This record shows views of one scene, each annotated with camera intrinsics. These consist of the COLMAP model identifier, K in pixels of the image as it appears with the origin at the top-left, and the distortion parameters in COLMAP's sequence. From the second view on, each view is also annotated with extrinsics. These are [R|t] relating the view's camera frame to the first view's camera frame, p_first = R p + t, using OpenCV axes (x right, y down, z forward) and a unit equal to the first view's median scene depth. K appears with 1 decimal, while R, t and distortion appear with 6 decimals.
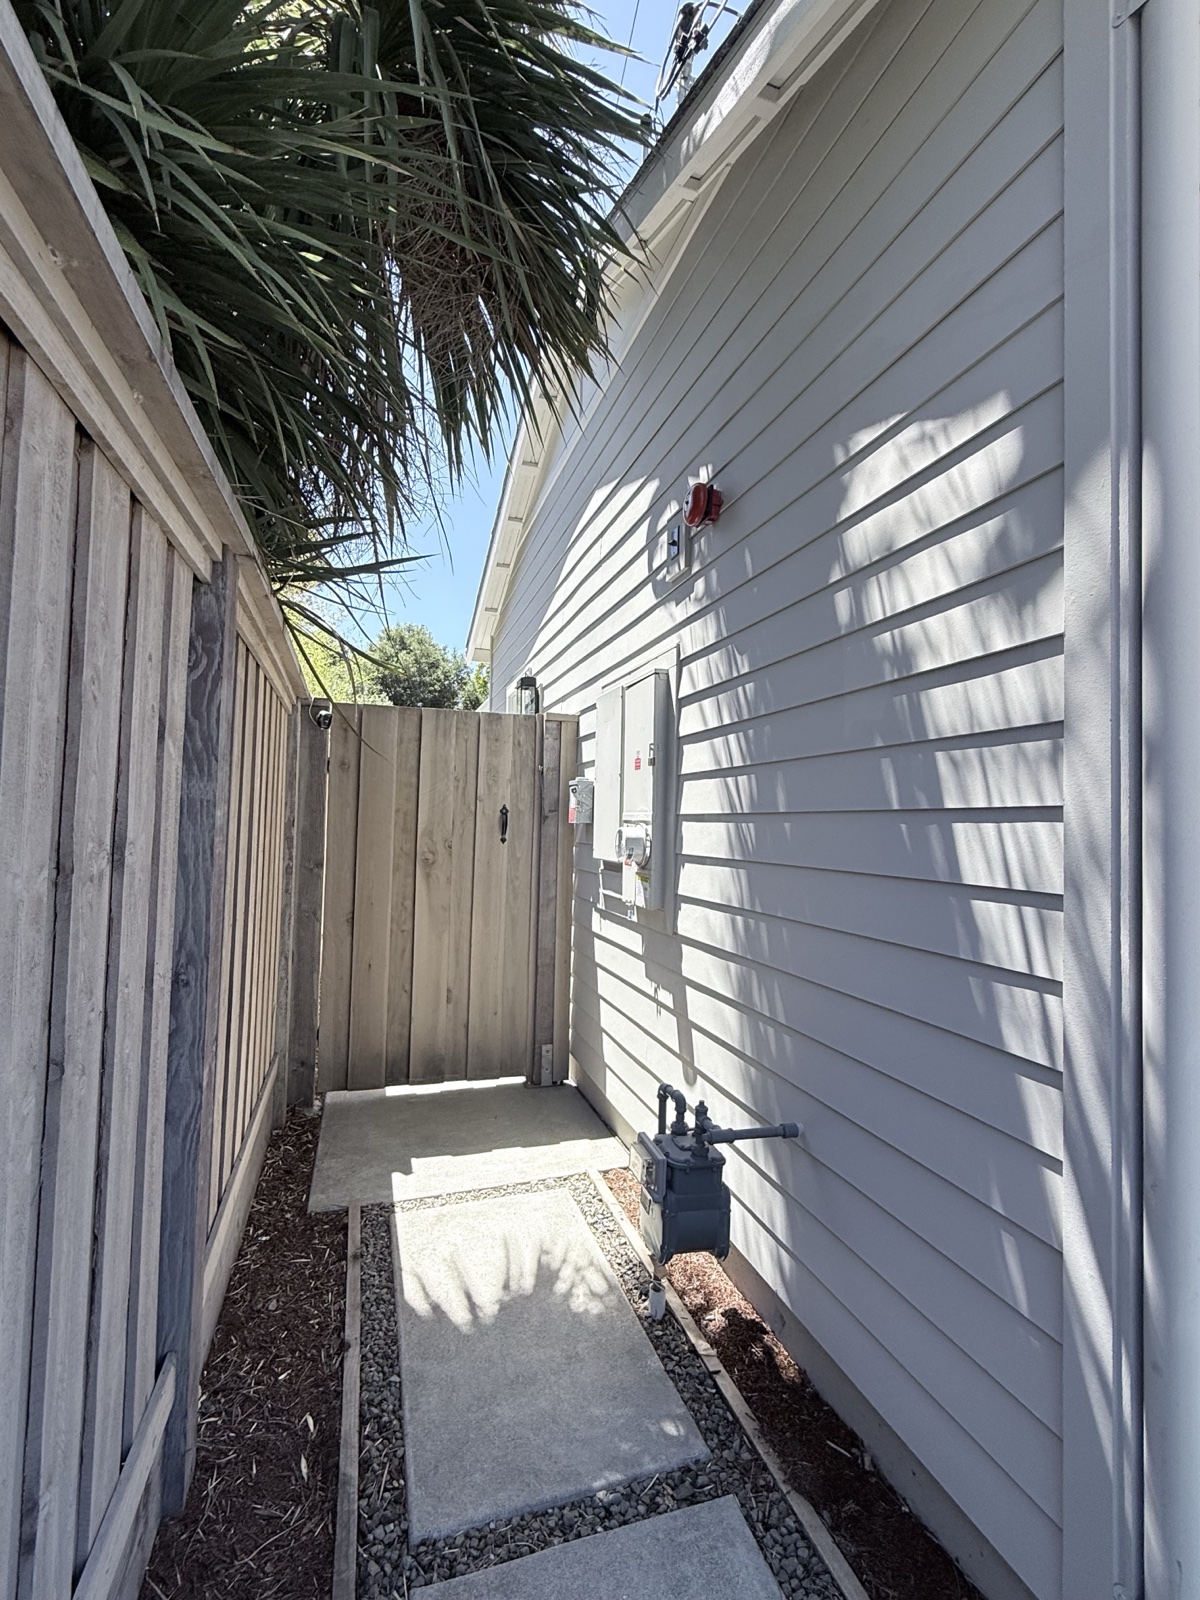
lens RADIAL K [[746.0, 0, 600.0], [0, 746.0, 800.0], [0, 0, 1]] dist [0.000951, 0.000106]
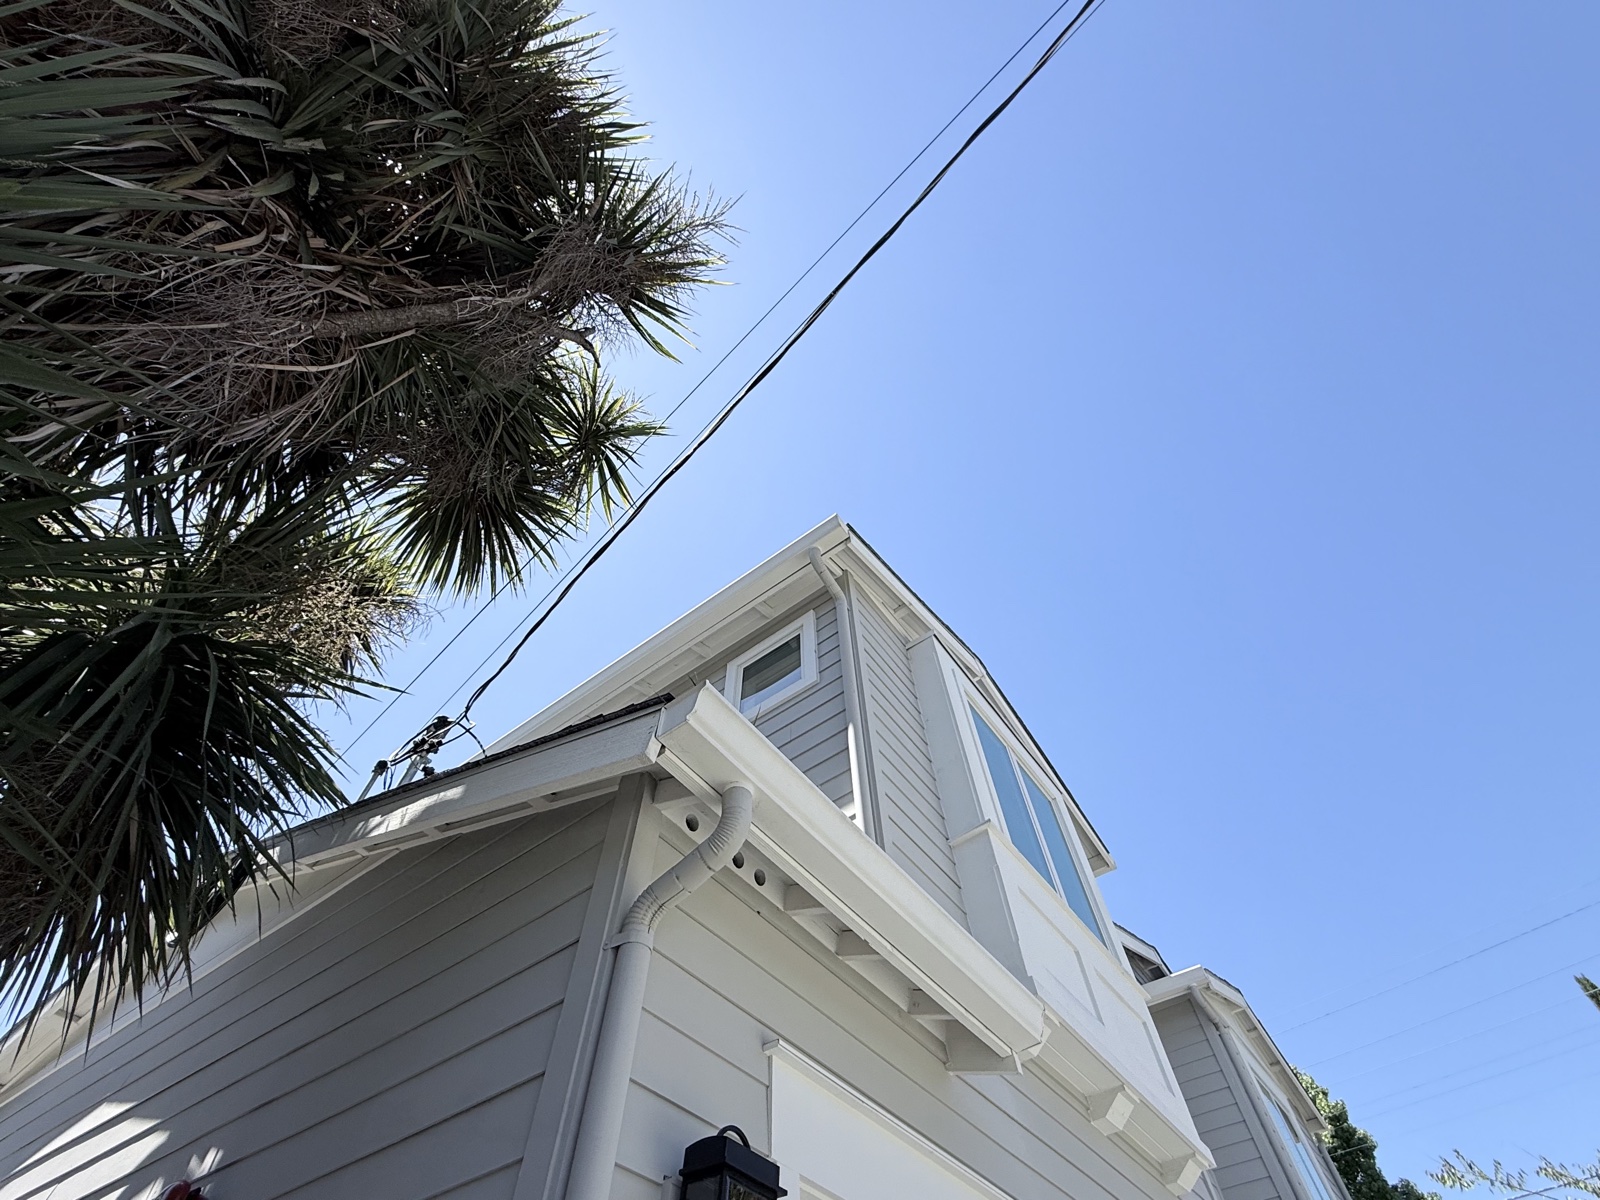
lens RADIAL K [[746.0, 0, 800.0], [0, 746.0, 600.0], [0, 0, 1]] dist [0.000951, 0.000106]
pose [[0.809310, 0.477088, 0.342644, 0.107847], [0.012076, 0.569703, -0.821762, -0.139122], [-0.587258, 0.669198, 0.455305, -0.147363]]
